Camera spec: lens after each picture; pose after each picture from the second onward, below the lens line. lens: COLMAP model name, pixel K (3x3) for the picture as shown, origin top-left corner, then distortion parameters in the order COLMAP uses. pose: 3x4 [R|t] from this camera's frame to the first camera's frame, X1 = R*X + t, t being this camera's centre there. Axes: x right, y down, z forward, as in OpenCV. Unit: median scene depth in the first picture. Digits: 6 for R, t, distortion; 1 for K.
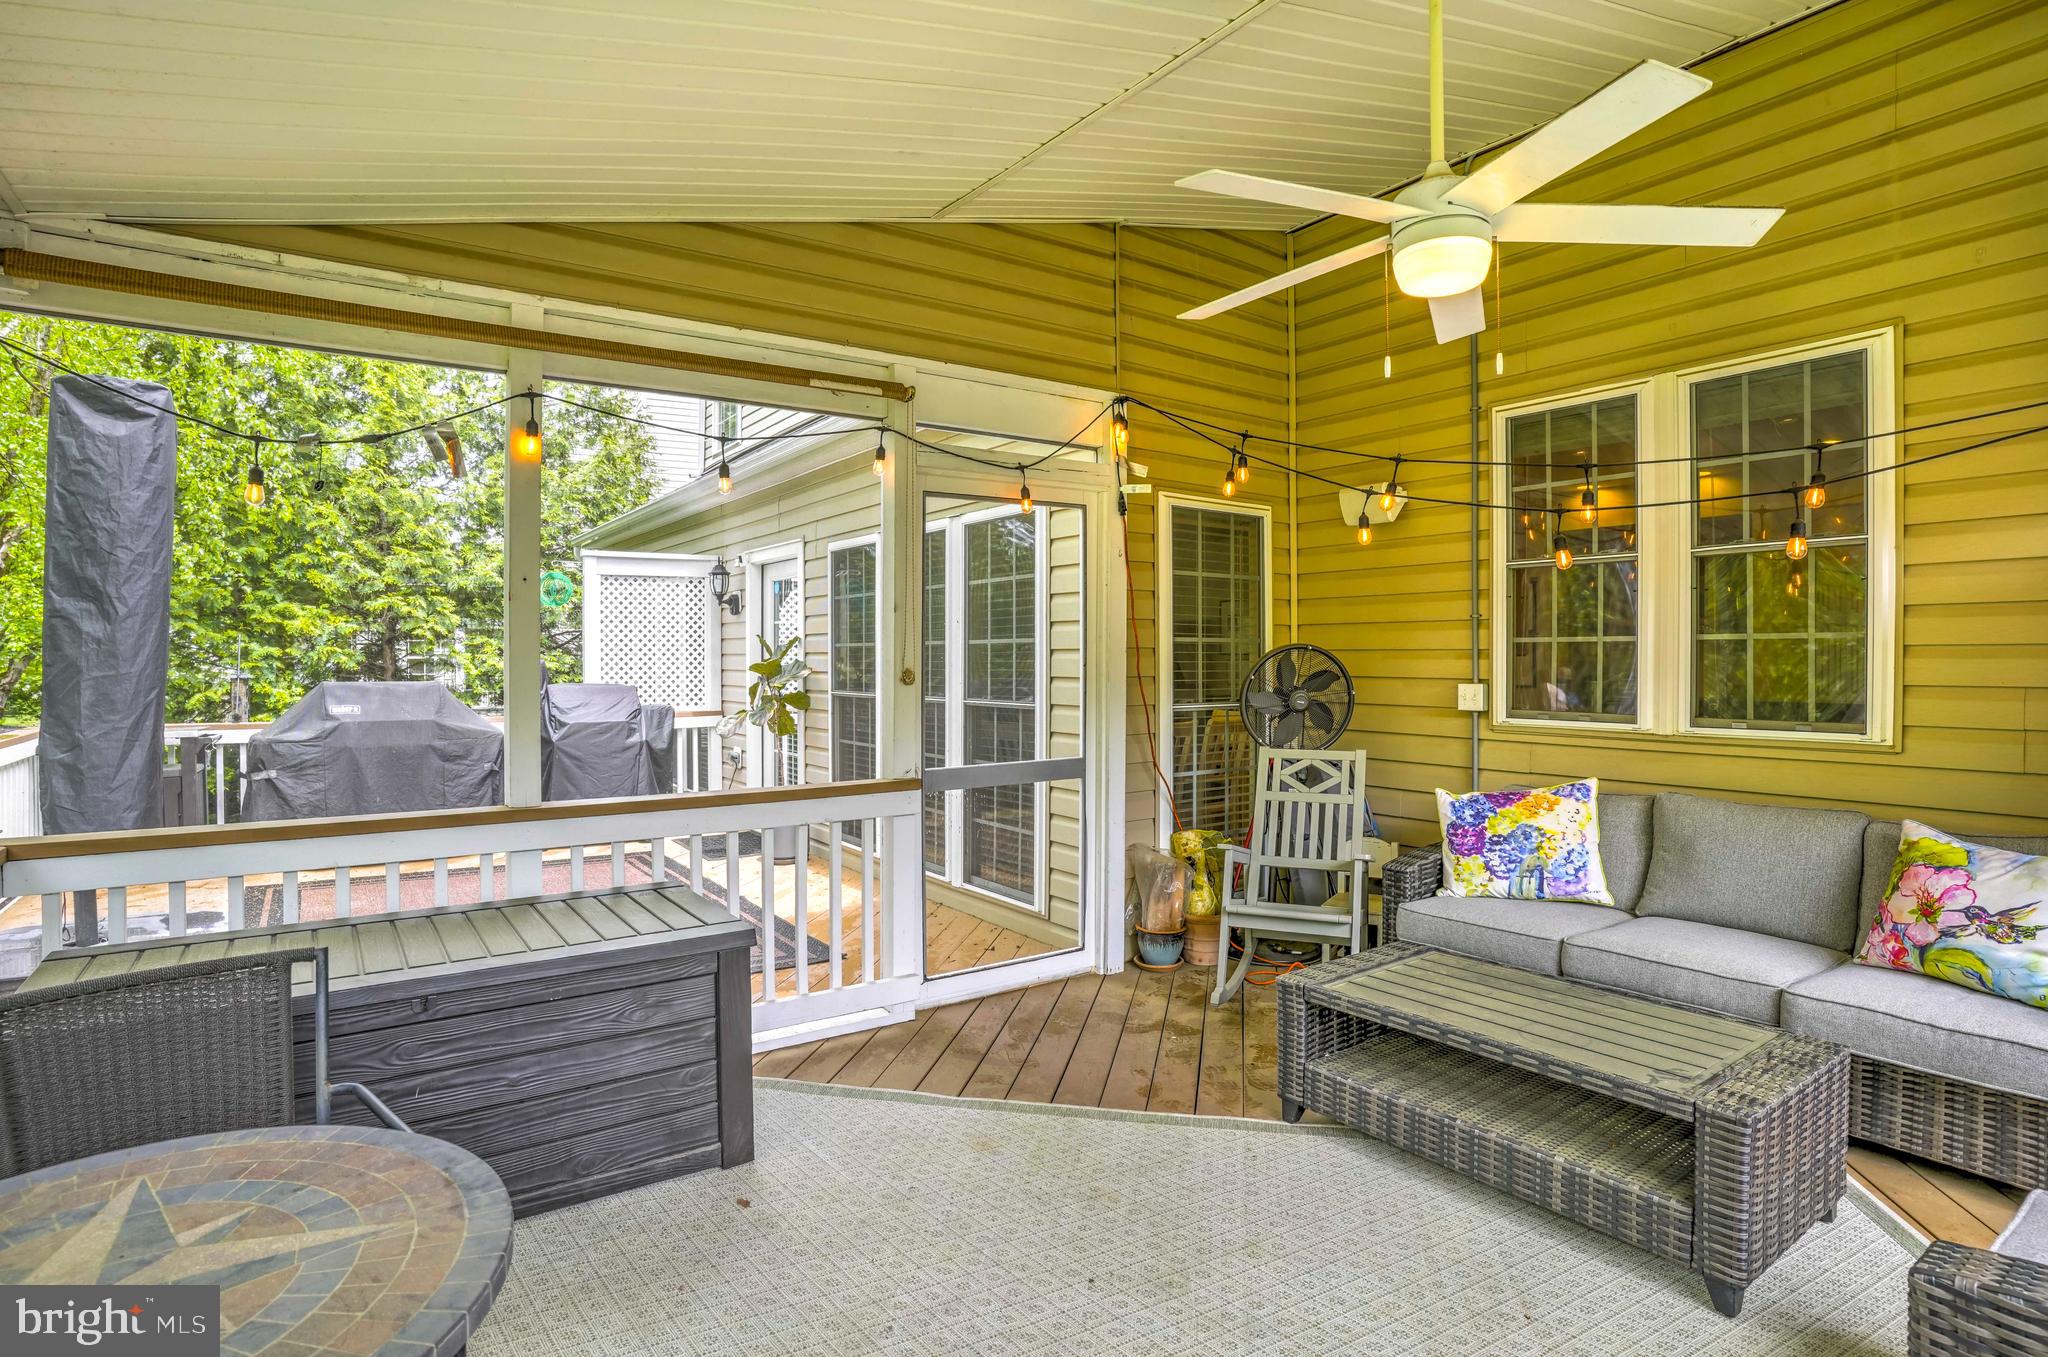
lens RADIAL K [[1019.6, 0, 1028.4], [0, 1019.6, 653.9], [0, 0, 1]] dist [-0.068449, 0.027311]
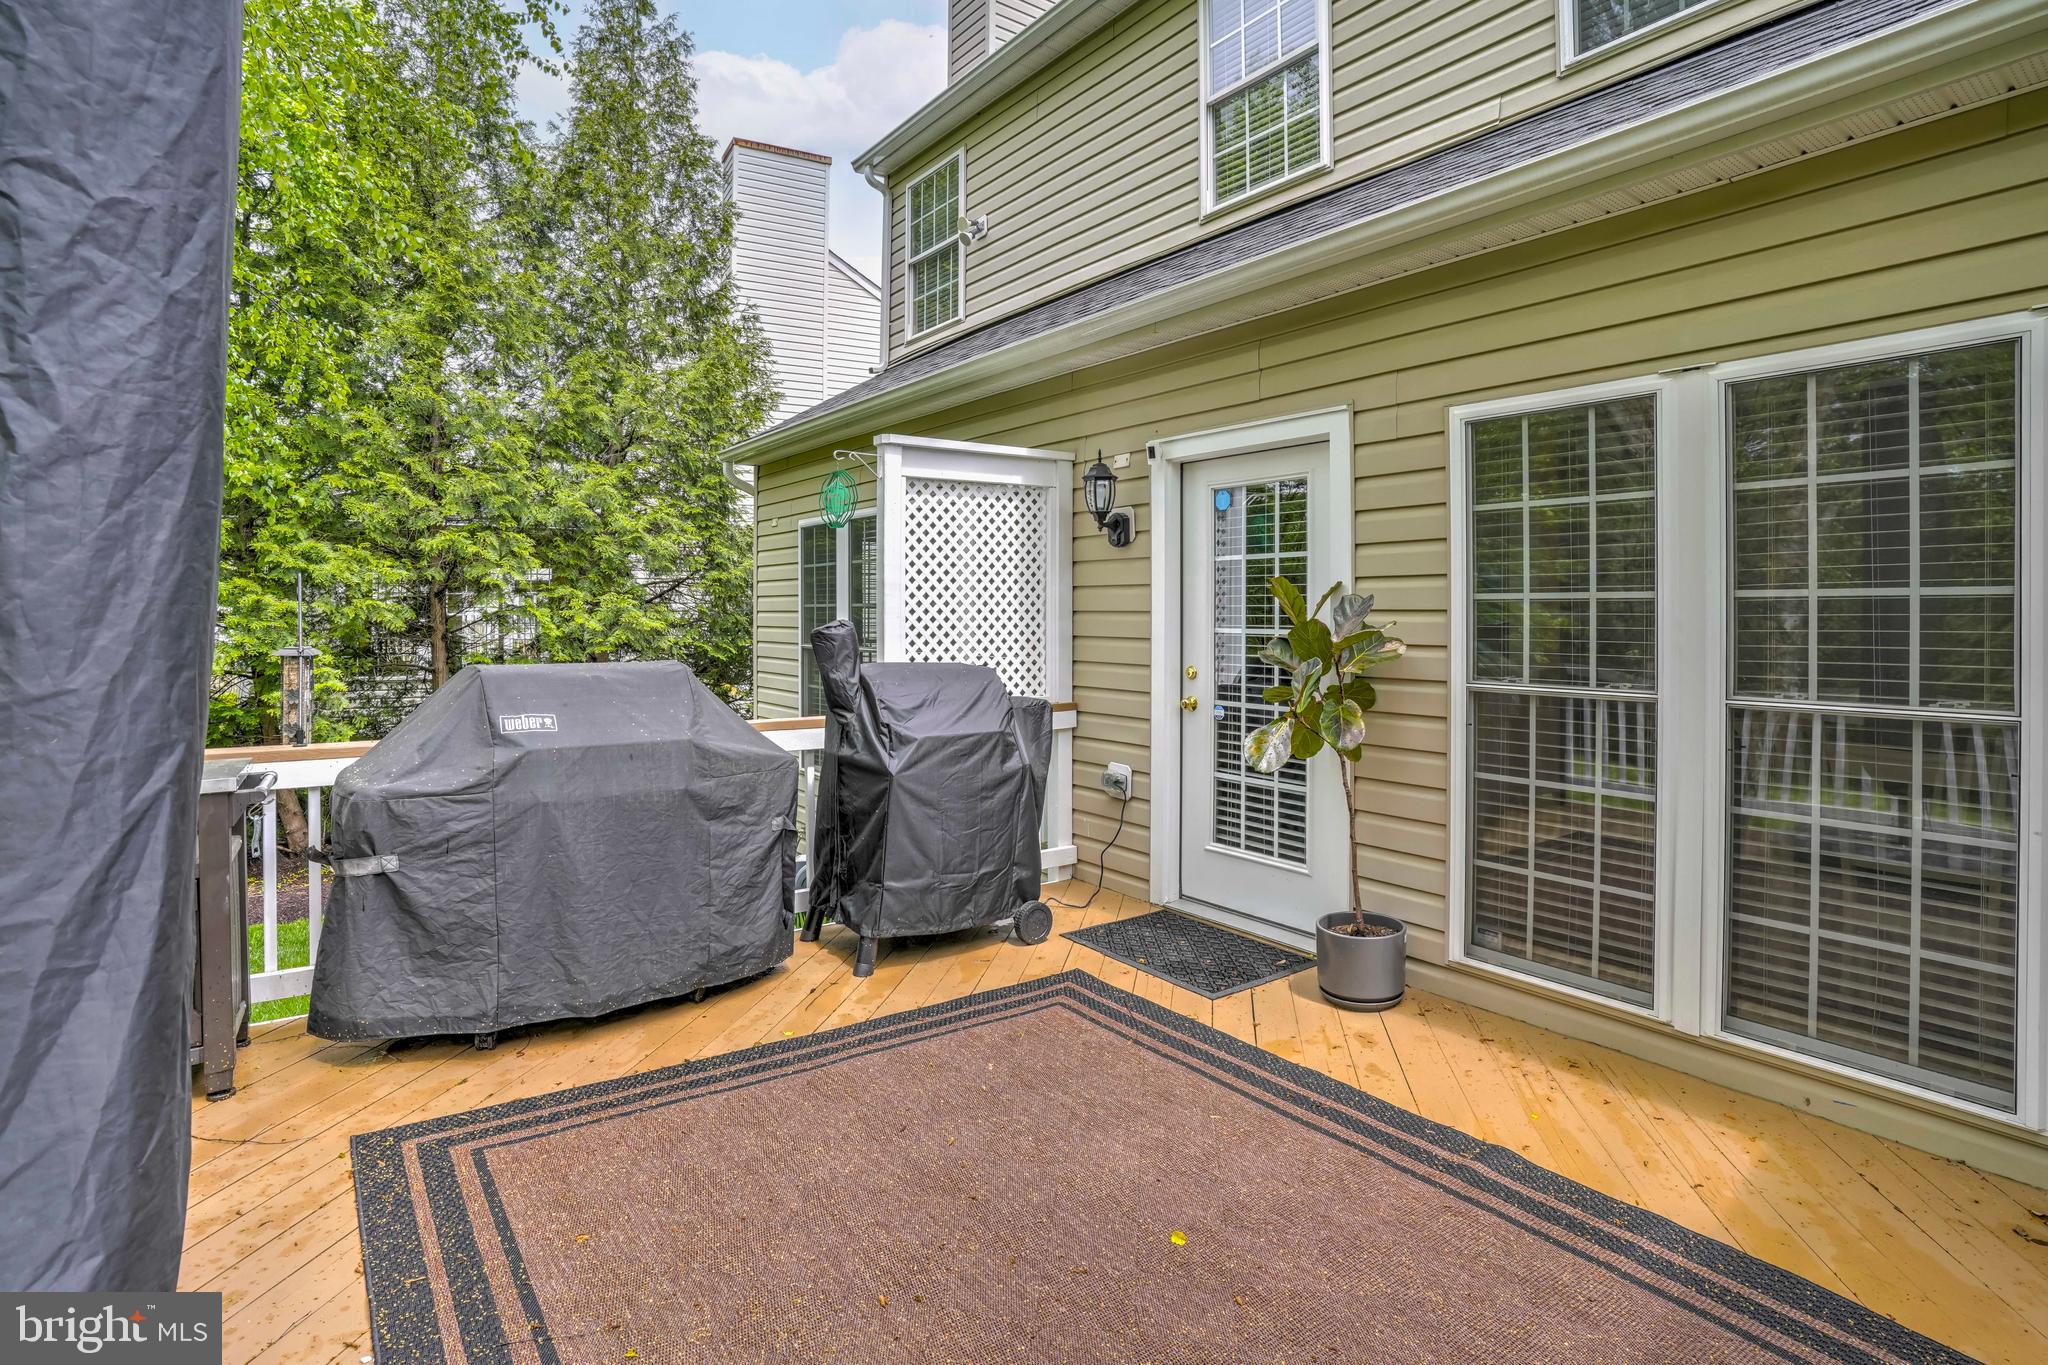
lens RADIAL K [[1004.1, 0, 1025.3], [0, 1004.1, 594.9], [0, 0, 1]] dist [-0.076302, 0.025159]
pose [[0.999675, -0.000555, 0.025497, -0.240231], [0.000904, 0.999906, -0.013658, -0.000772], [-0.025487, 0.013676, 0.999582, 0.265880]]
